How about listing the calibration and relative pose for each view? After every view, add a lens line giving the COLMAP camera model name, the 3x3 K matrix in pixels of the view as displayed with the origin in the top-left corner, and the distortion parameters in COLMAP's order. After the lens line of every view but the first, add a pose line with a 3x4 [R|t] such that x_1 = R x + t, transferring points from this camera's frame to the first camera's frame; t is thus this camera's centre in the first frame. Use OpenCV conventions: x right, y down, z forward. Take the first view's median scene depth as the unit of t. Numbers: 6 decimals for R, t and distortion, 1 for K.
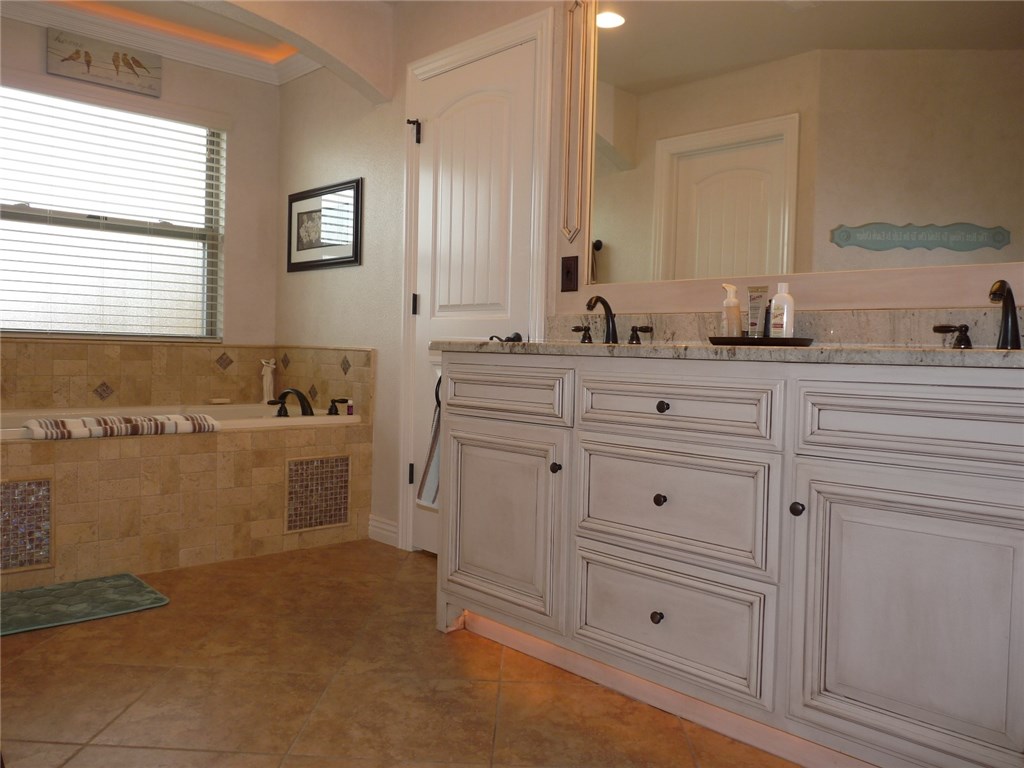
lens RADIAL K [[821.7, 0, 506.6], [0, 821.7, 372.3], [0, 0, 1]] dist [-0.006612, -0.033697]
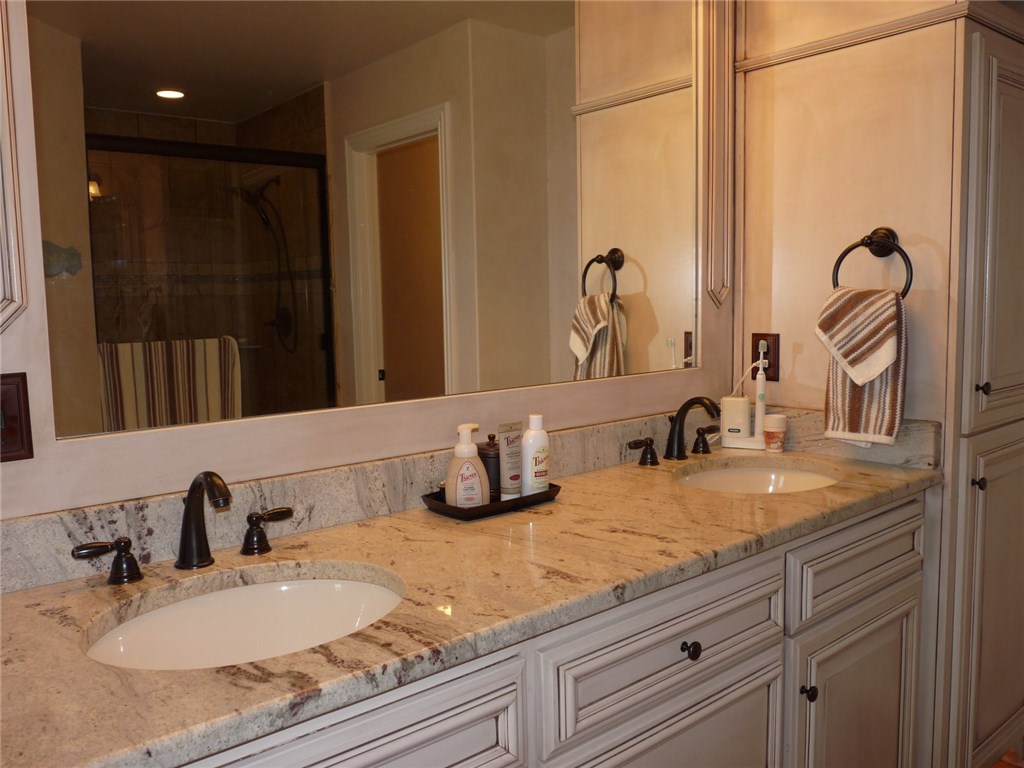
lens RADIAL K [[821.7, 0, 506.6], [0, 821.7, 372.3], [0, 0, 1]] dist [-0.006612, -0.033697]
pose [[0.050424, -0.117597, 0.991780, -0.350529], [0.049551, 0.992115, 0.115118, -0.205932], [-0.997498, 0.043339, 0.055853, 0.865446]]
